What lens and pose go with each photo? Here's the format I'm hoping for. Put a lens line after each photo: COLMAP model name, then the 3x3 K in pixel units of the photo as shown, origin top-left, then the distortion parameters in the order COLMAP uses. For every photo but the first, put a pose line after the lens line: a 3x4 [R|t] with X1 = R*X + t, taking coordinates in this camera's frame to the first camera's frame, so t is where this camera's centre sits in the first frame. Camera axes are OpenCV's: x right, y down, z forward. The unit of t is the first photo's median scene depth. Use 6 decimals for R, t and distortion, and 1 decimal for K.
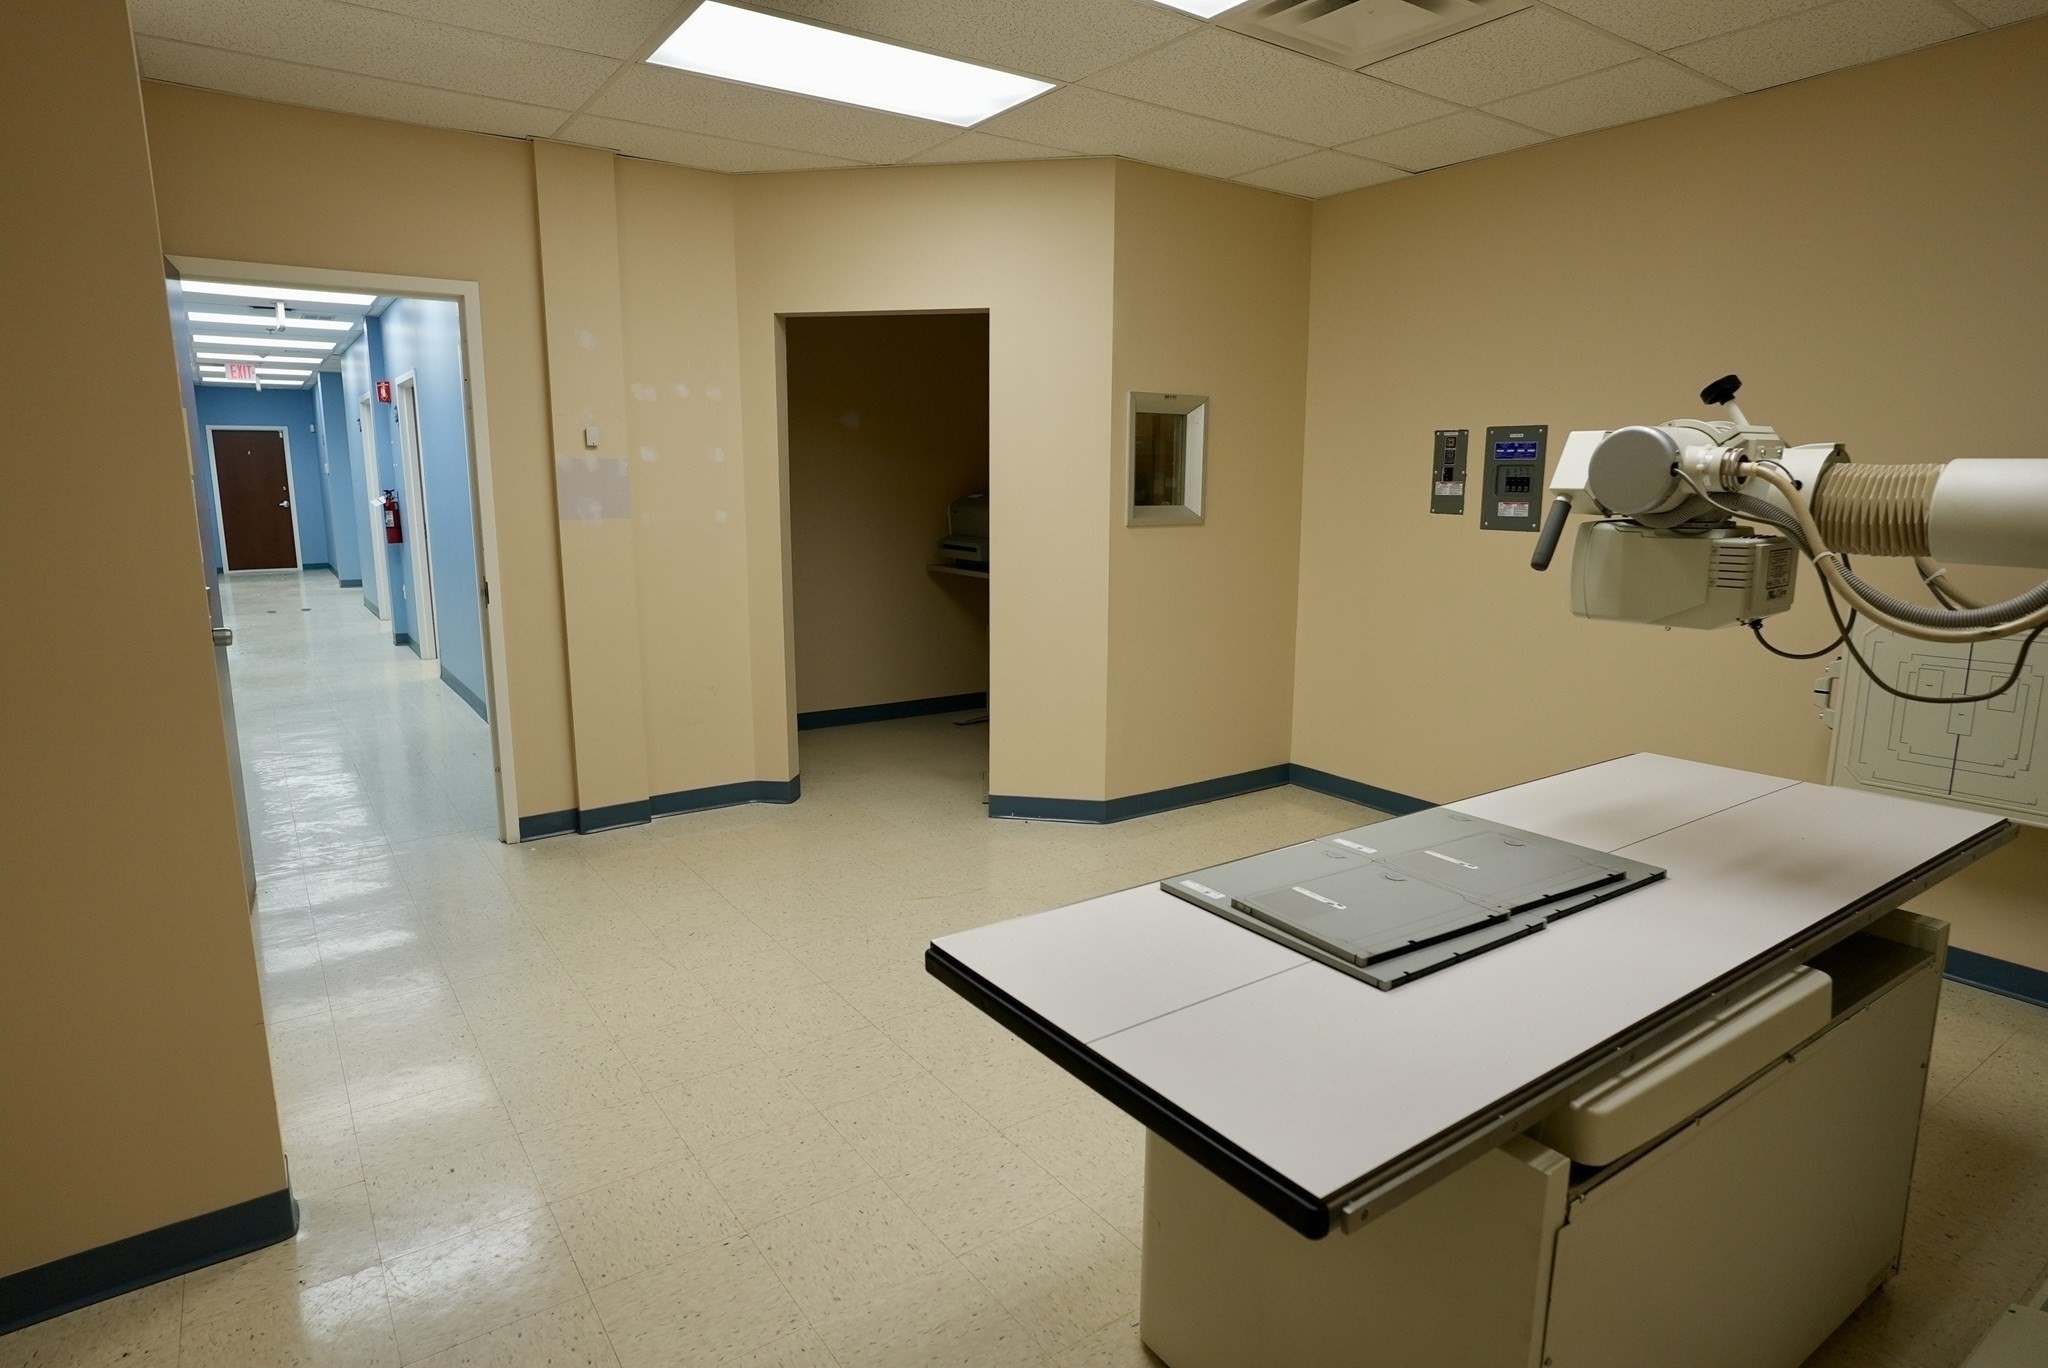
lens RADIAL K [[1123.4, 0, 1023.2], [0, 1123.4, 680.6], [0, 0, 1]] dist [-0.053842, 0.038255]
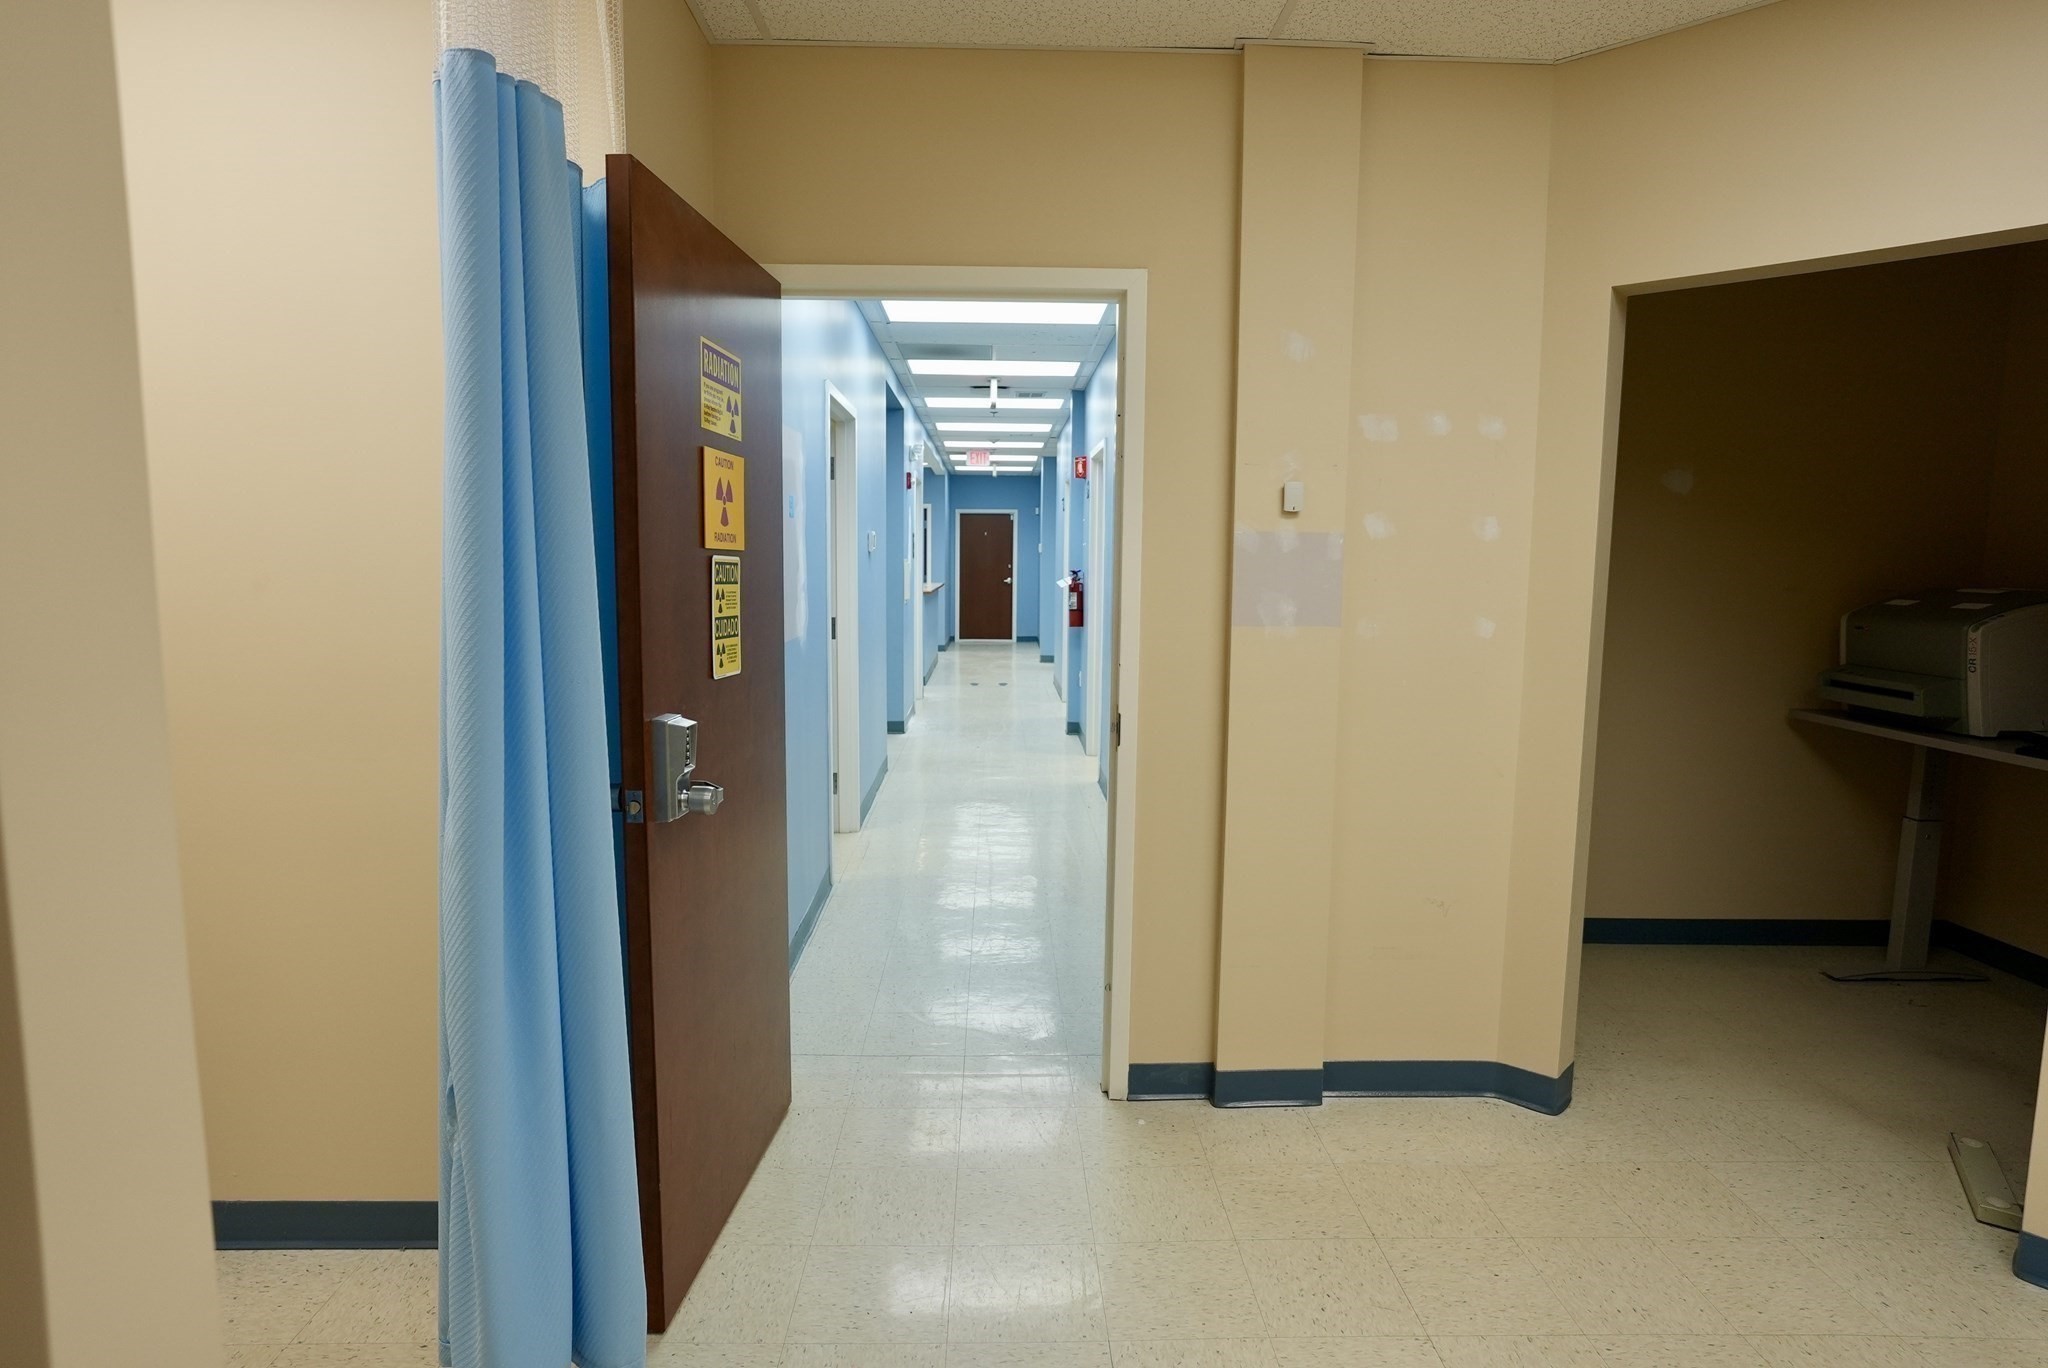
lens RADIAL K [[1123.4, 0, 1023.2], [0, 1123.4, 680.6], [0, 0, 1]] dist [-0.053842, 0.038255]
pose [[0.829496, 0.068484, -0.554298, -0.077158], [-0.109575, 0.993121, -0.041276, -0.036282], [0.547658, 0.094975, 0.831294, 0.198222]]
